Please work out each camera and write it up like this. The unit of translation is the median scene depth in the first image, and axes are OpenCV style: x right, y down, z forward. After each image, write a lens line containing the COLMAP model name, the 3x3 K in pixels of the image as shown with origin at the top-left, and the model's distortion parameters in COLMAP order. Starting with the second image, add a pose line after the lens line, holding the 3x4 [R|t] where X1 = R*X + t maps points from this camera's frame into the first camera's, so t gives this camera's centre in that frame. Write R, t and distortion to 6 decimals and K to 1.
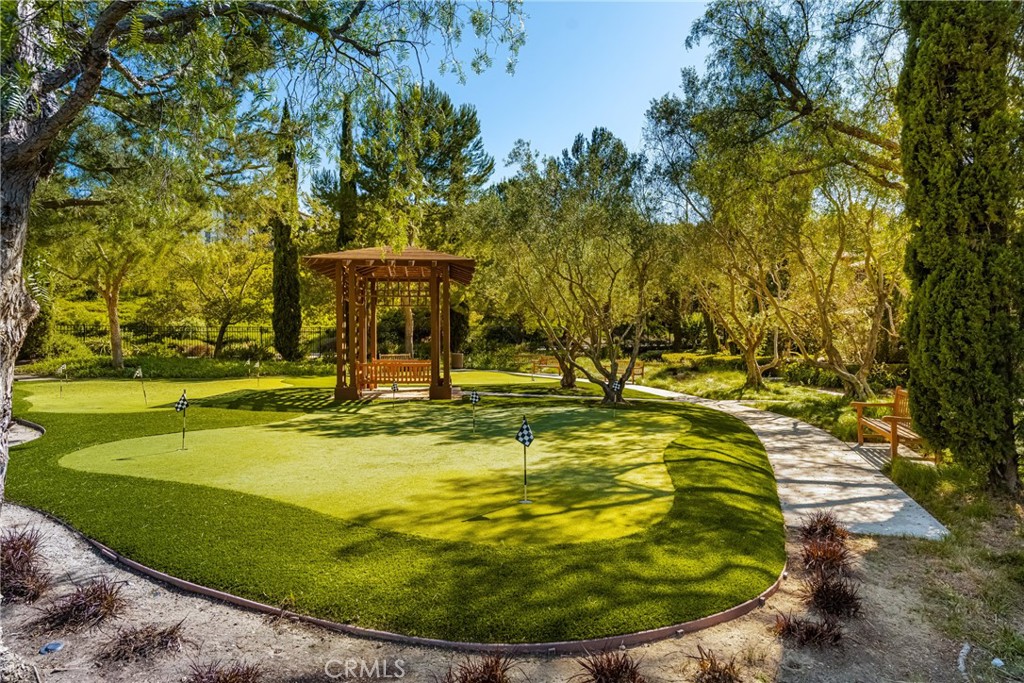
lens RADIAL K [[582.0, 0, 512.9], [0, 582.0, 340.0], [0, 0, 1]] dist [0.001875, 0.000375]
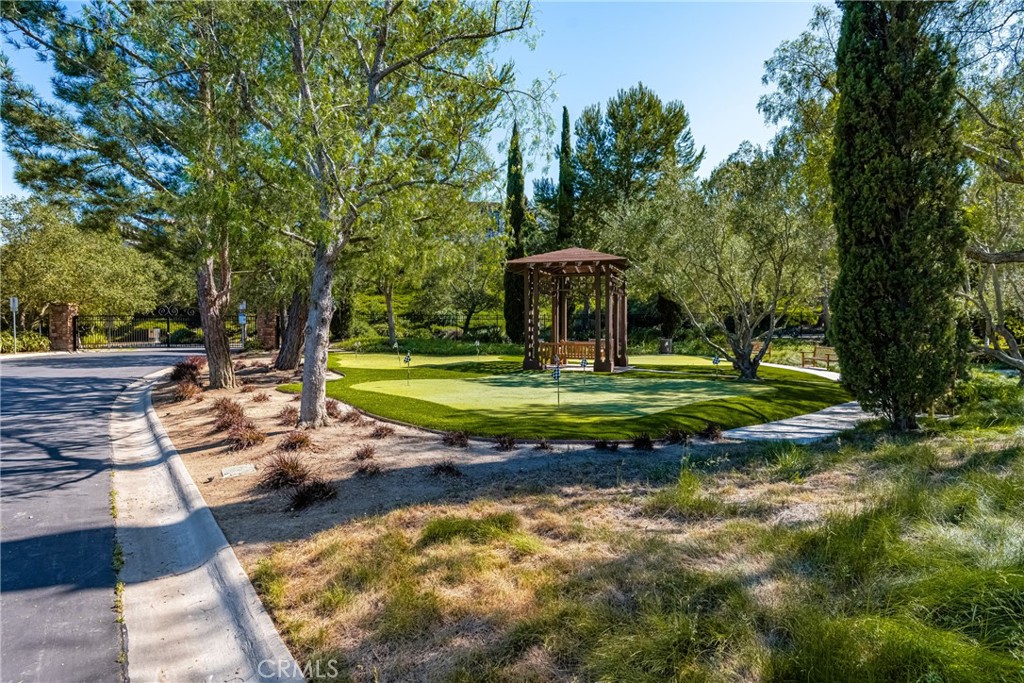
lens RADIAL K [[635.0, 0, 511.8], [0, 635.0, 339.3], [0, 0, 1]] dist [0.005847, 0.000032]
pose [[0.907329, 0.010518, -0.420289, 0.150464], [-0.003614, 0.999845, 0.017220, 0.005218], [0.420405, -0.014105, 0.907227, -0.172918]]
